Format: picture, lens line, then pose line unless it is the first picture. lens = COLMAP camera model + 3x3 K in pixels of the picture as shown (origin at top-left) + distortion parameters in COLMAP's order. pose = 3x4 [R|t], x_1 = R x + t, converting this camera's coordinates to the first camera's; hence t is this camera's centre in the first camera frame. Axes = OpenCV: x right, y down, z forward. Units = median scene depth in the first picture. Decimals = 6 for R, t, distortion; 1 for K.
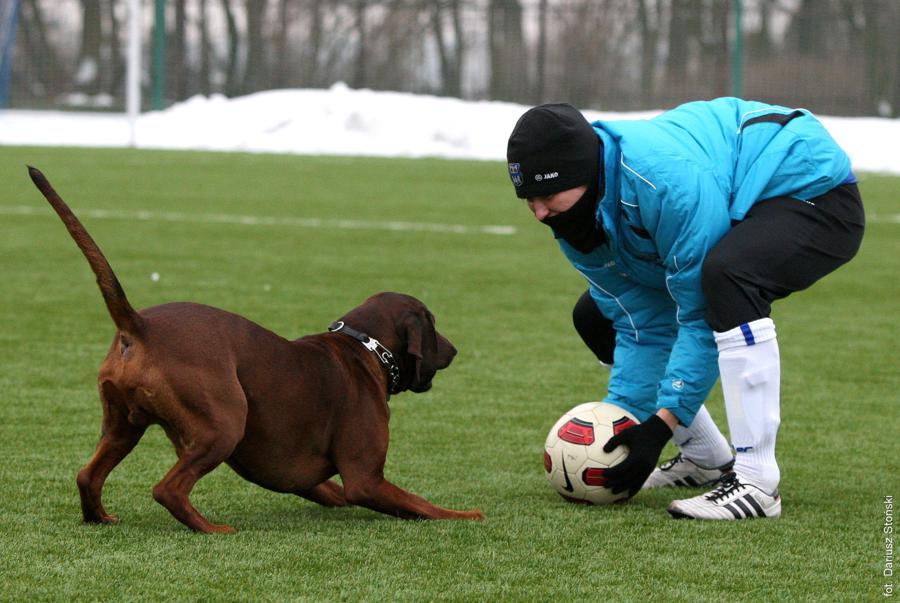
lens RADIAL K [[3088.1, 0, 450.0], [0, 3088.1, 301.5], [0, 0, 1]] dist [0.018247, 0.000000]
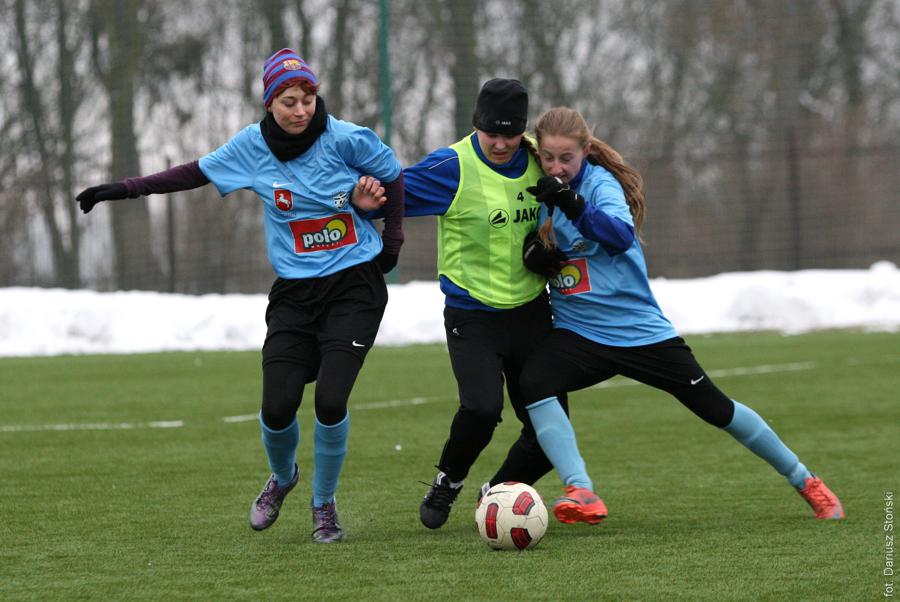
lens RADIAL K [[4554.0, 0, 450.0], [0, 4554.0, 301.0], [0, 0, 1]] dist [-0.169380, 0.000000]
pose [[0.991946, -0.059693, 0.111709, -0.054319], [0.065783, 0.996496, -0.051649, 0.018432], [-0.108235, 0.058581, 0.992398, -0.447337]]
